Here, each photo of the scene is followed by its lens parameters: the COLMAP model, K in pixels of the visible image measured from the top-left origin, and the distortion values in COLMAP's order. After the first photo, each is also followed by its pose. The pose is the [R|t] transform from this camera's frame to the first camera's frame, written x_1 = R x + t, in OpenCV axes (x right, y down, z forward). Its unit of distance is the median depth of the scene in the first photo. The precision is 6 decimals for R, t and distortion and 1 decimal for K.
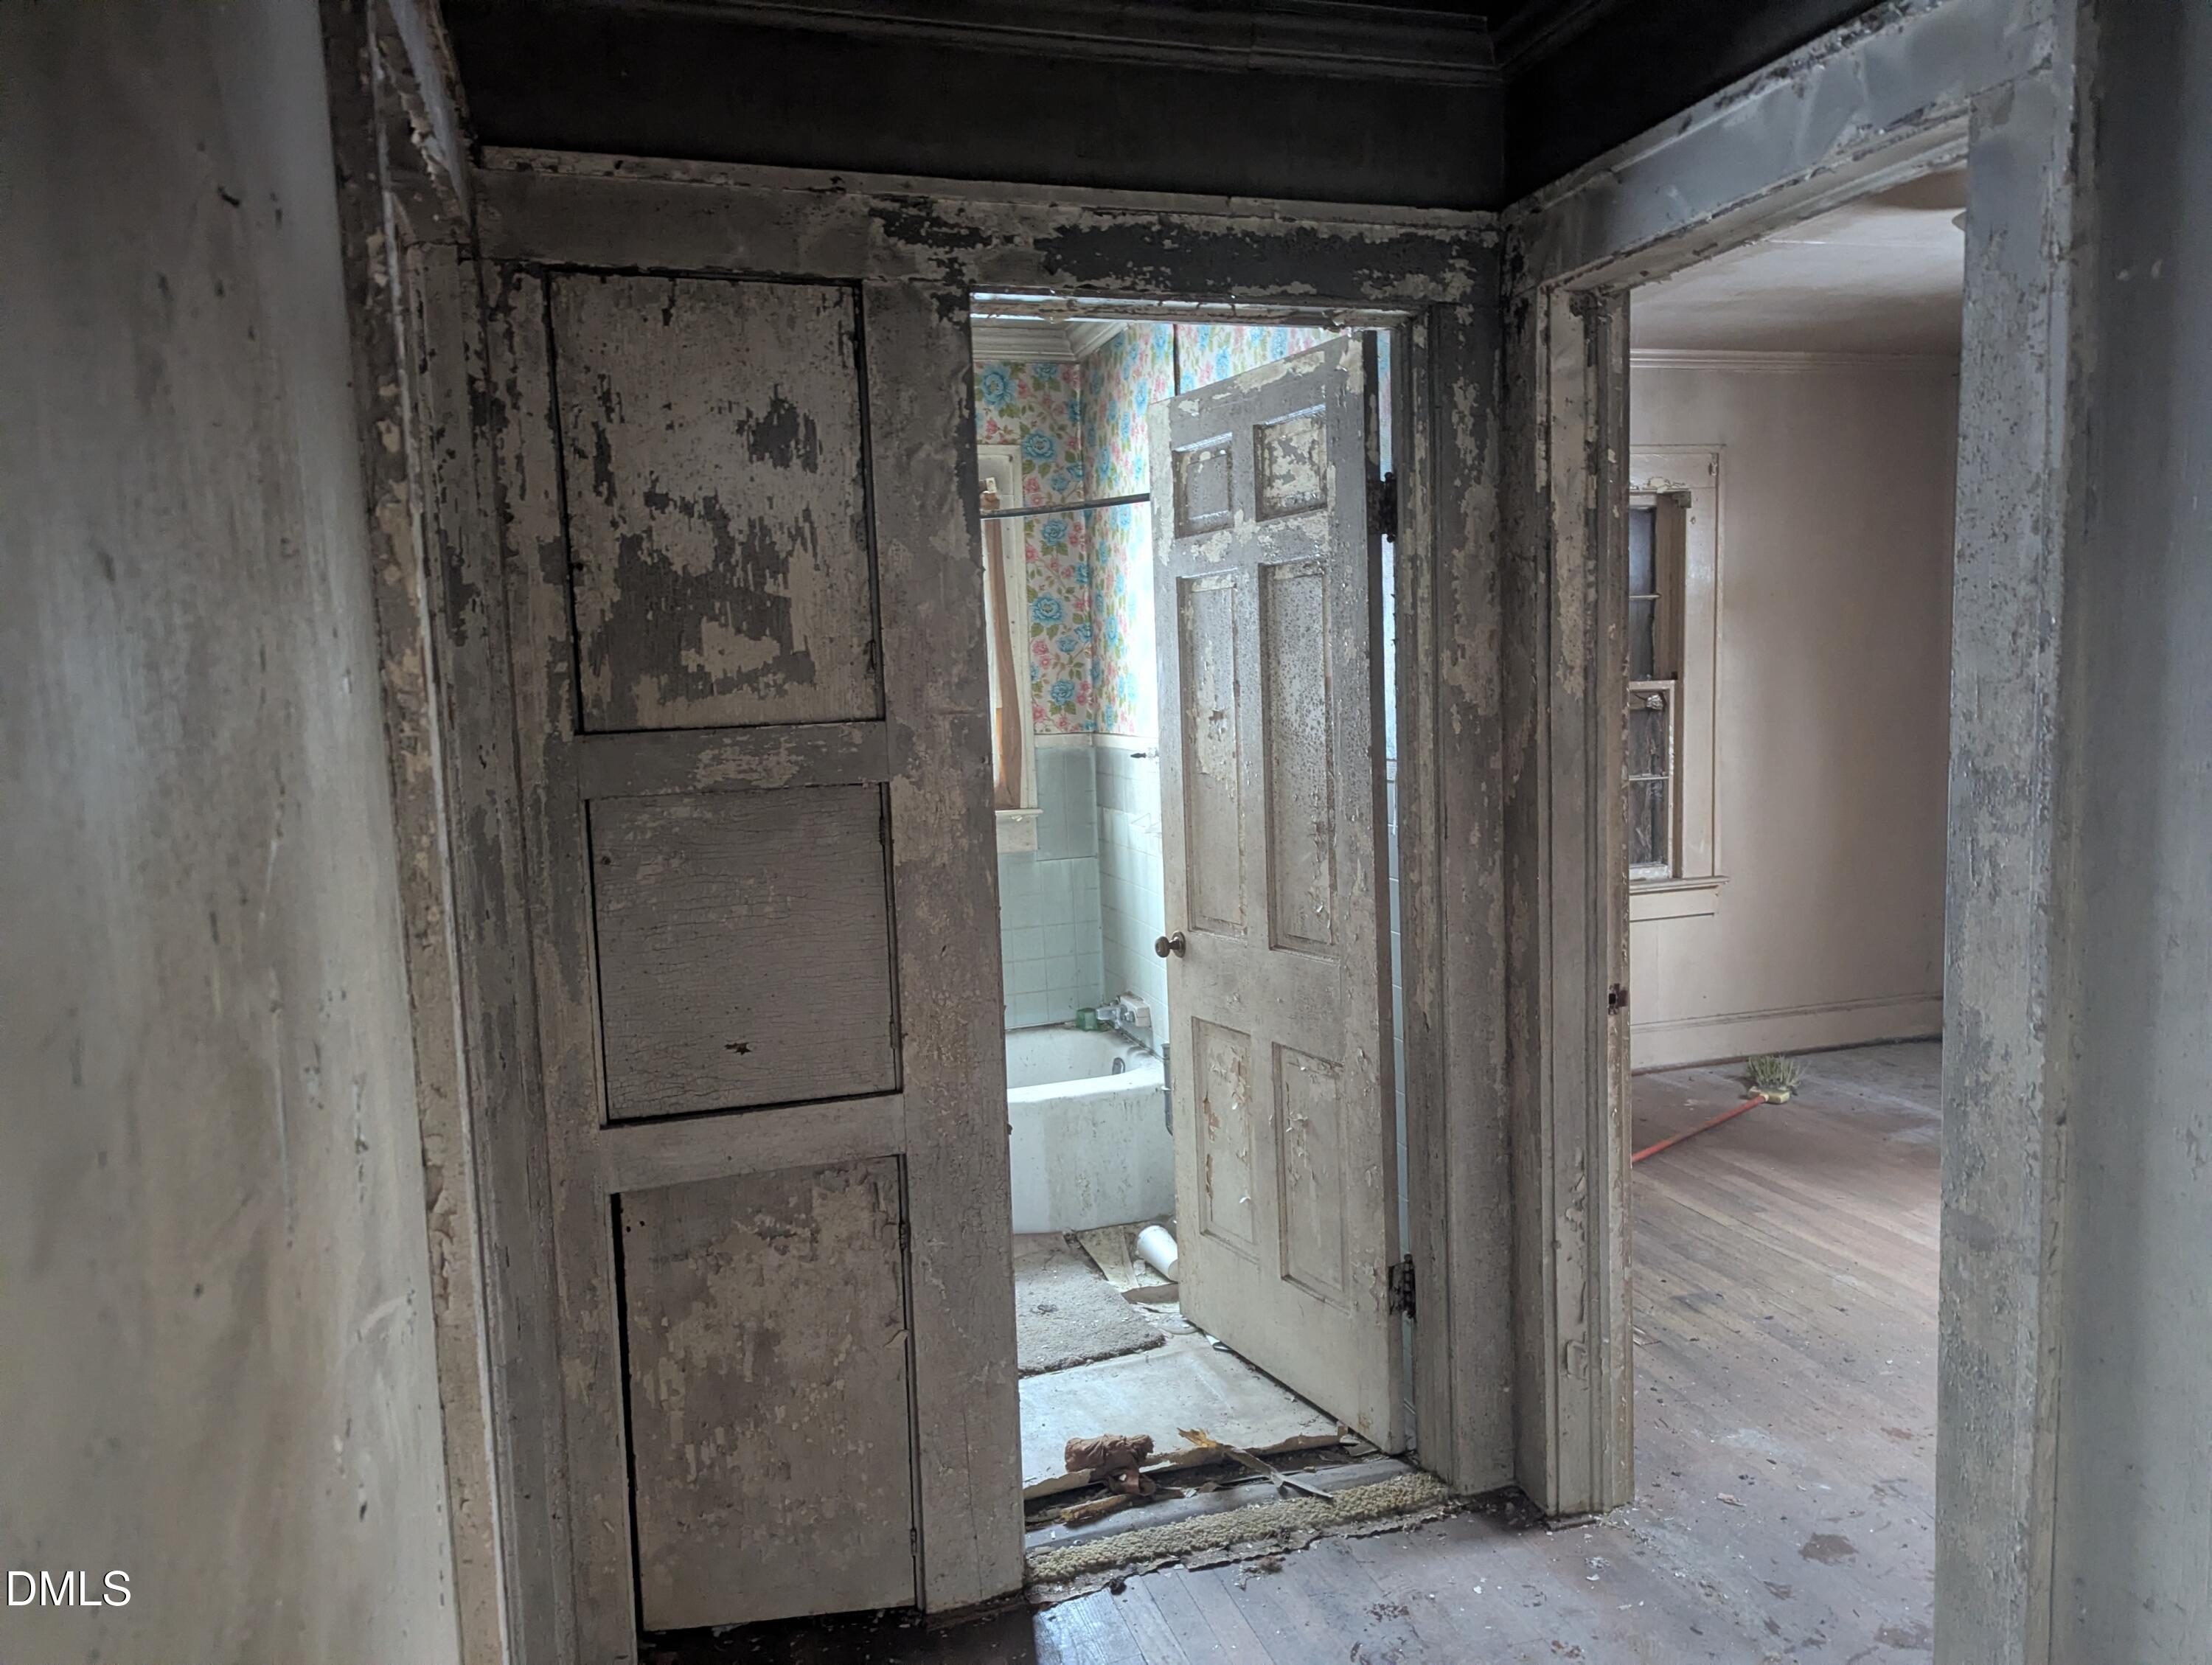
lens RADIAL K [[1546.5, 0, 1098.6], [0, 1546.5, 833.5], [0, 0, 1]] dist [0.063963, -0.058071]
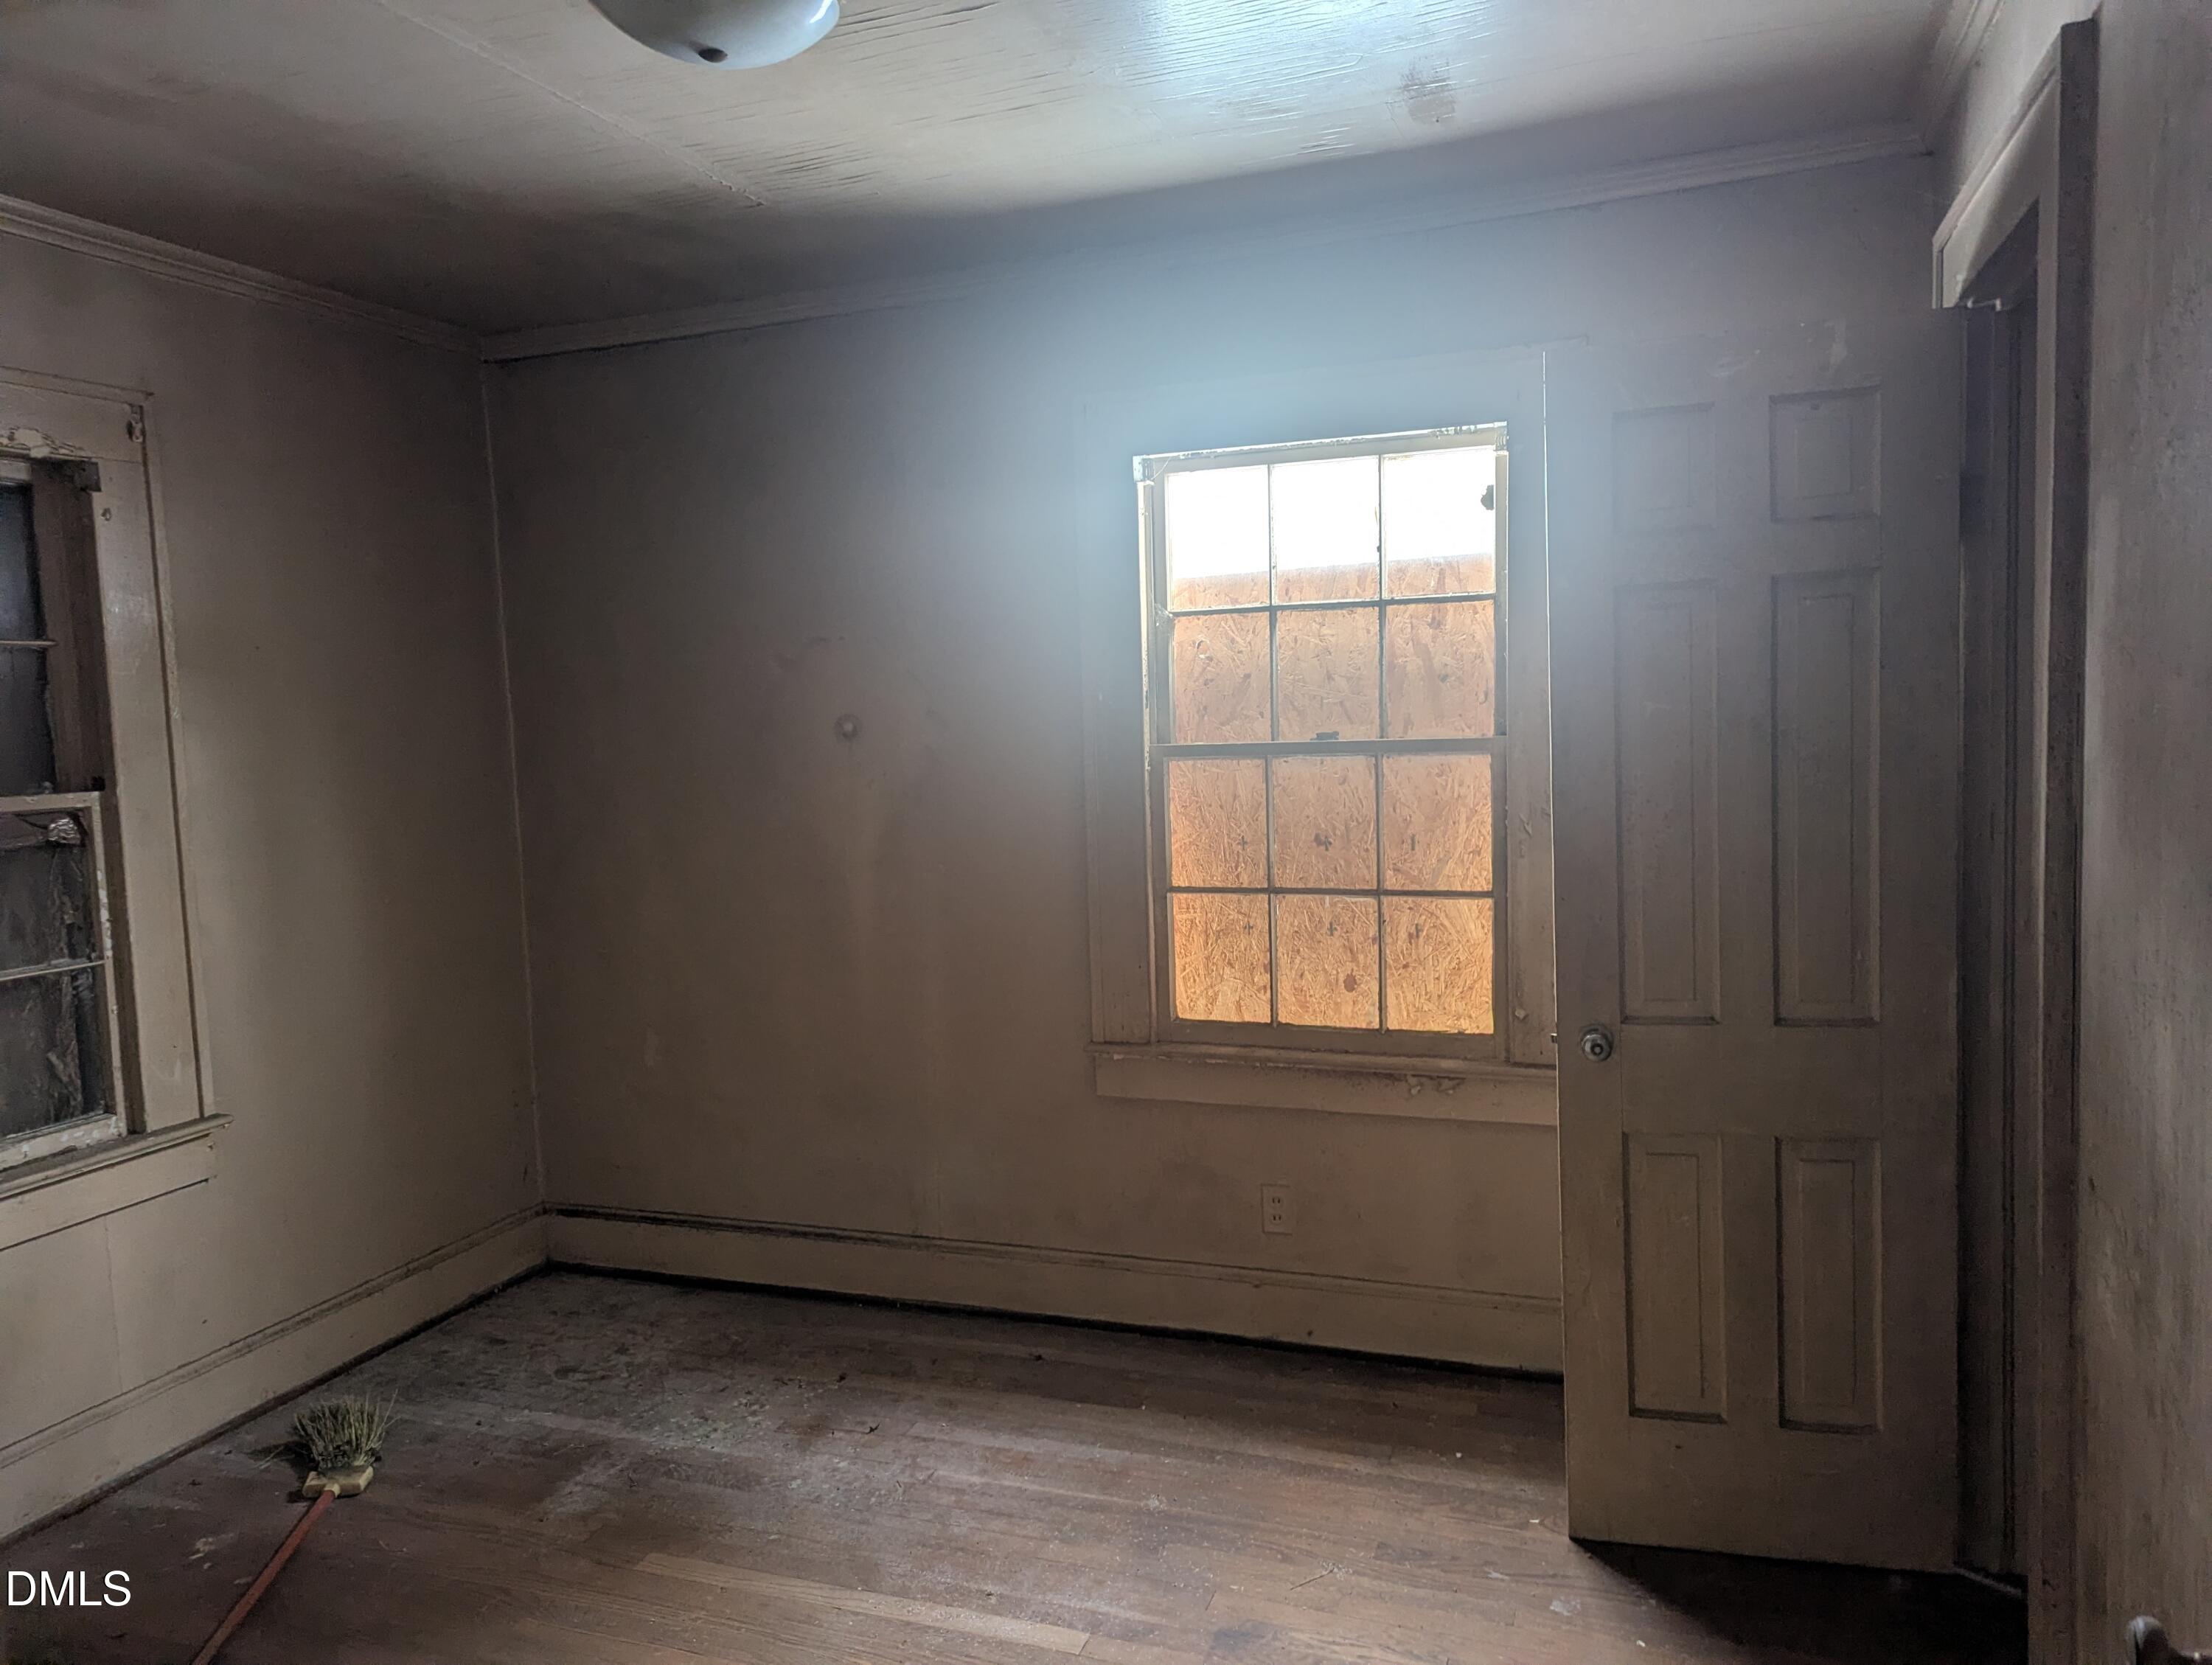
lens RADIAL K [[1546.5, 0, 1104.1], [0, 1546.5, 846.3], [0, 0, 1]] dist [0.063963, -0.058071]
pose [[0.600686, -0.058984, 0.797306, 0.131052], [0.091453, 0.995798, 0.004768, -0.047482], [-0.794237, 0.070051, 0.603557, 0.363588]]
